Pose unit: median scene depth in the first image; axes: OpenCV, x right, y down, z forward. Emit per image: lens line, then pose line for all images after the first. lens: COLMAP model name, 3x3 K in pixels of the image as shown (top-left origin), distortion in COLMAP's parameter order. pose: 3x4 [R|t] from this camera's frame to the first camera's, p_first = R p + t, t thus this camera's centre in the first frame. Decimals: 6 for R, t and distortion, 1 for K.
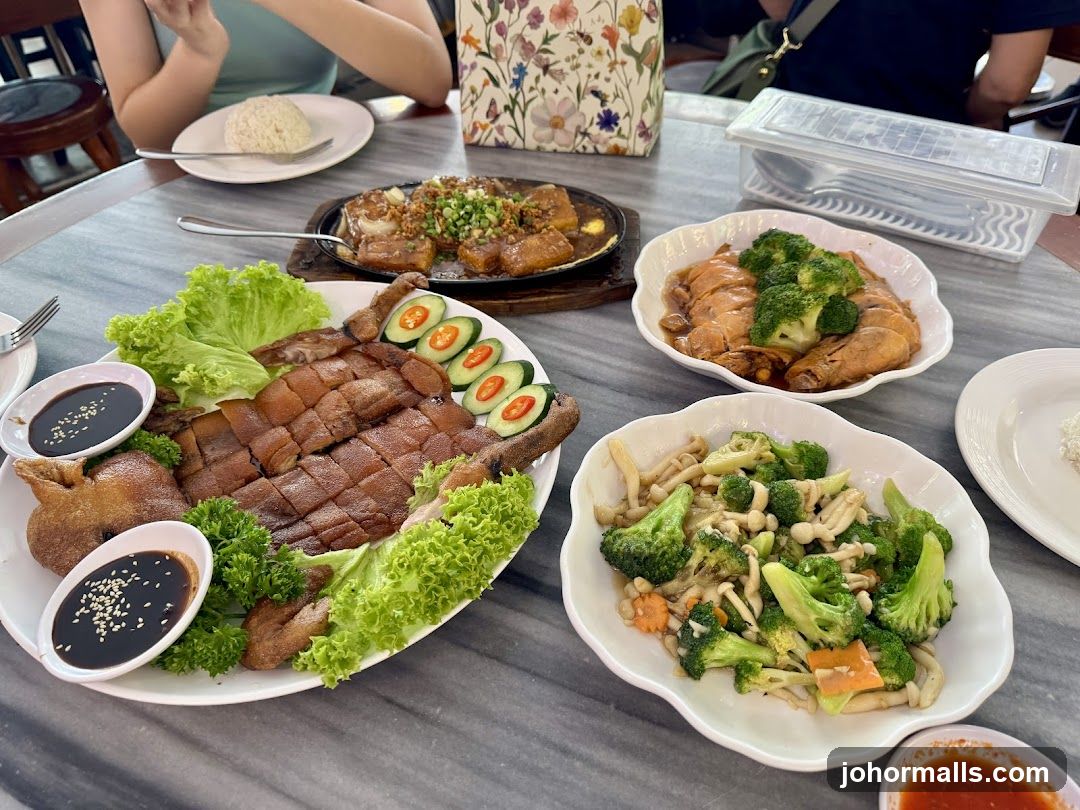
lens RADIAL K [[784.8, 0, 540.0], [0, 784.8, 405.0], [0, 0, 1]] dist [0.131459, -0.341146]
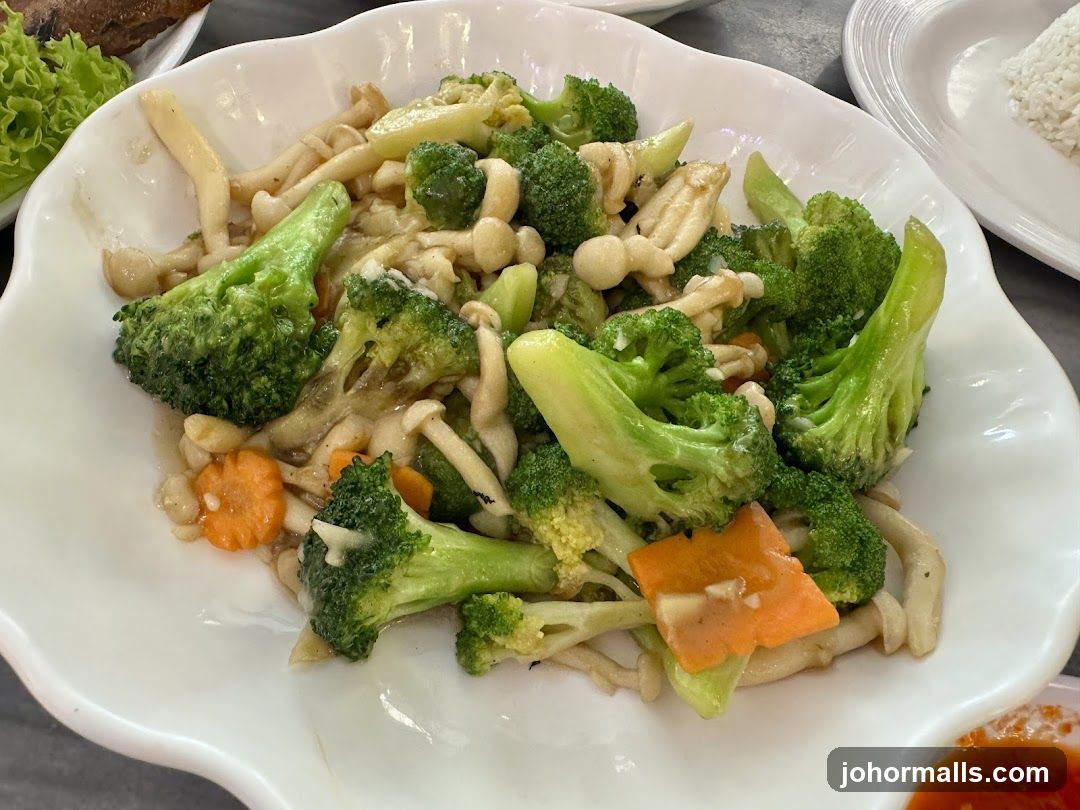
lens RADIAL K [[784.8, 0, 540.0], [0, 784.8, 405.0], [0, 0, 1]] dist [0.131459, -0.341146]
pose [[0.956584, -0.117160, 0.266873, 0.181701], [0.054918, 0.971701, 0.229740, 0.137555], [-0.286237, -0.205109, 0.935948, 0.609044]]
